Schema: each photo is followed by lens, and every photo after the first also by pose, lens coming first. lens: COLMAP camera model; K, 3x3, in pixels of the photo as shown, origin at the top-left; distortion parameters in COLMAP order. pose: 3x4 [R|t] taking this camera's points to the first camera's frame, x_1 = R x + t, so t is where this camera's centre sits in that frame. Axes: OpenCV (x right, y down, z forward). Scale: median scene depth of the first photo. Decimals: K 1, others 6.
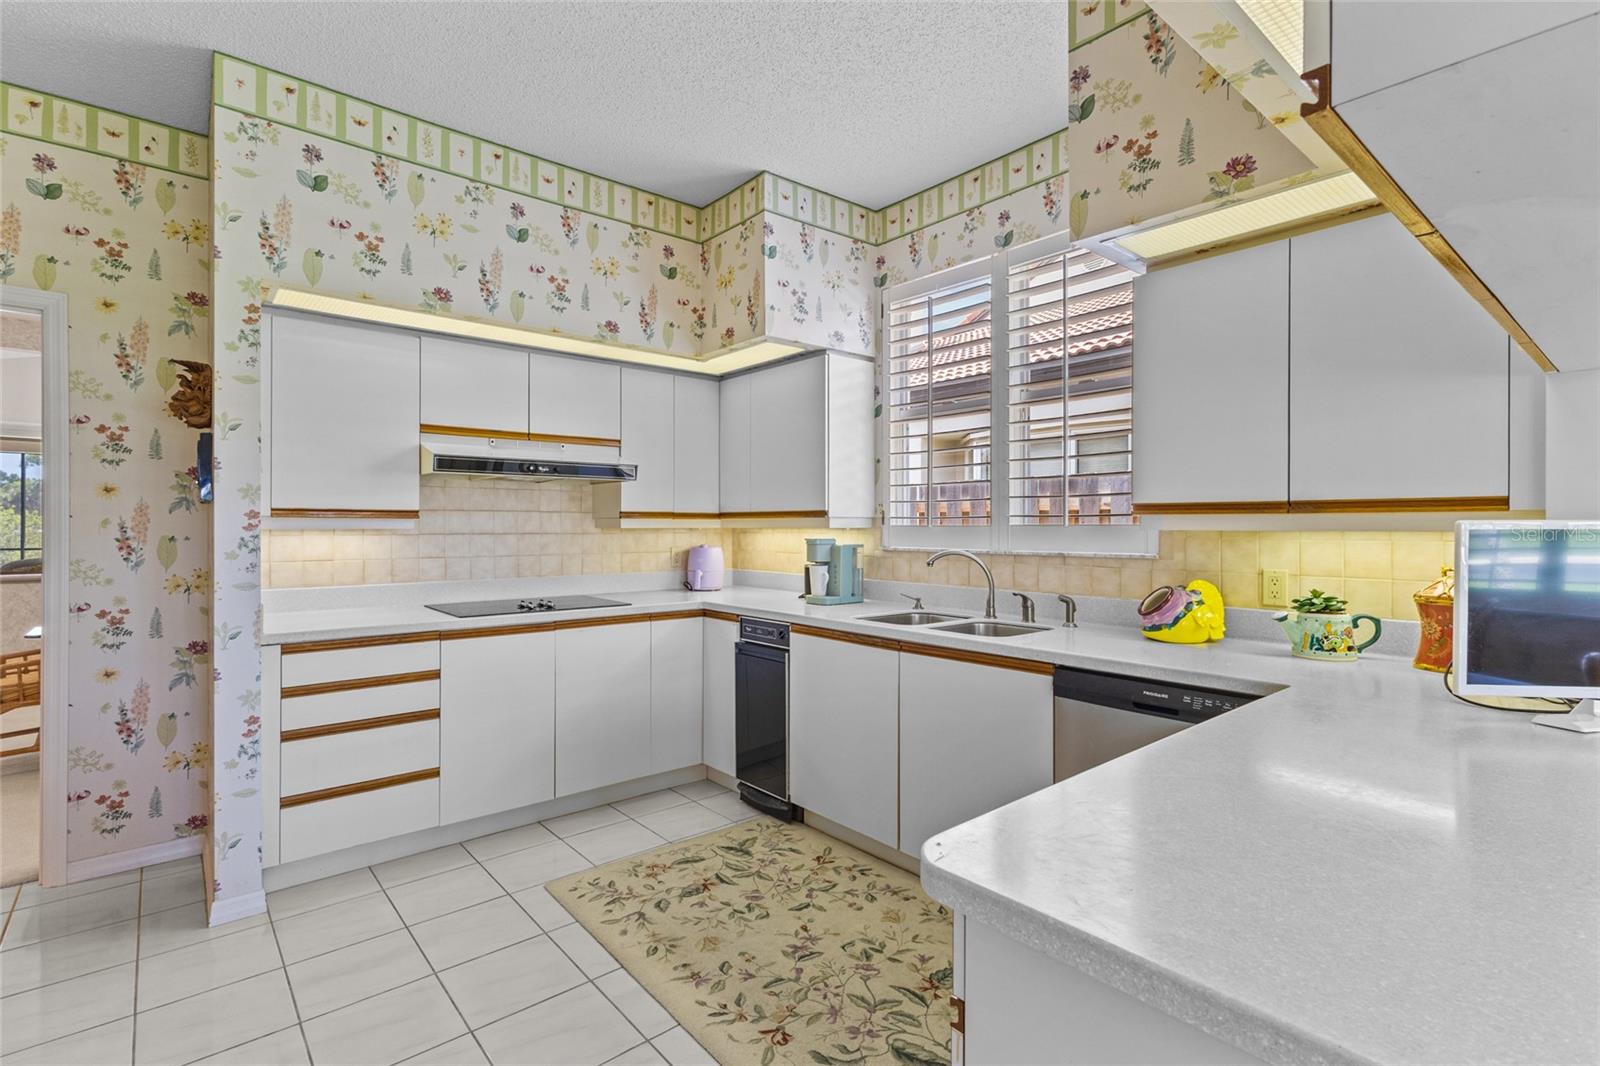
lens RADIAL K [[737.5, 0, 815.5], [0, 737.5, 525.0], [0, 0, 1]] dist [0.001881, 0.001320]
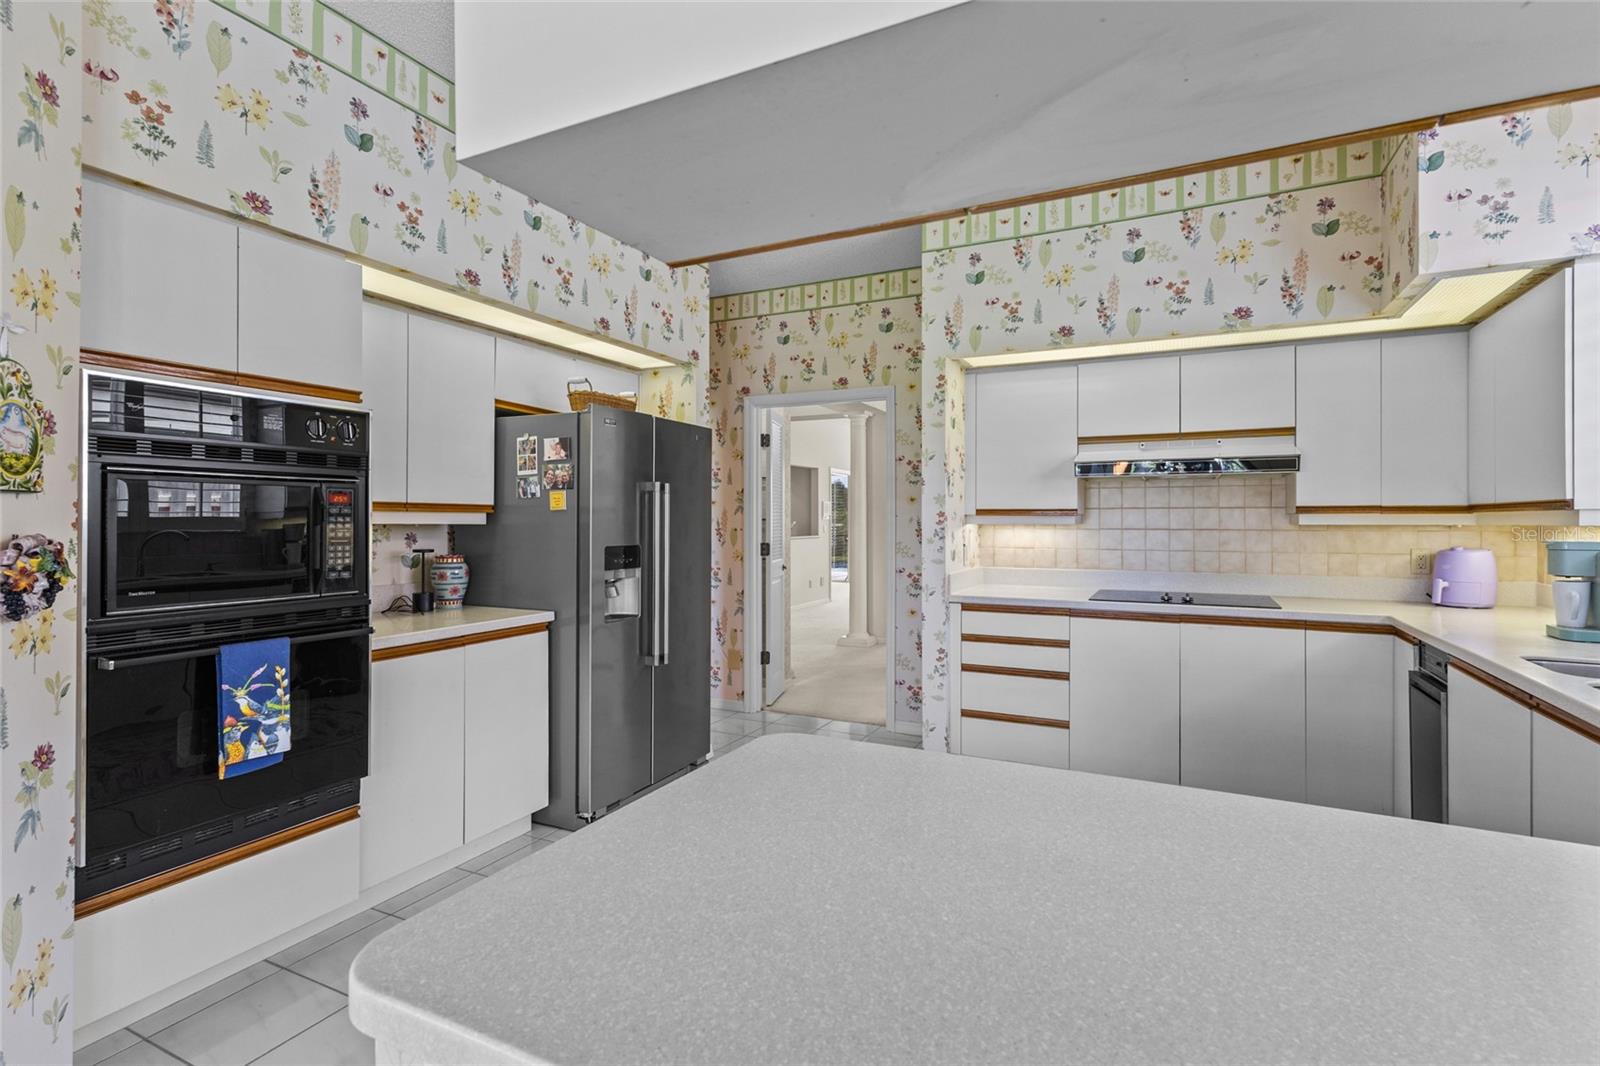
lens RADIAL K [[737.5, 0, 805.6], [0, 737.5, 520.5], [0, 0, 1]] dist [0.001881, 0.001320]
pose [[0.409384, -0.000552, -0.912362, 0.348814], [0.000417, 1.000000, -0.000418, -0.000758], [0.912362, -0.000209, 0.409384, 0.092415]]
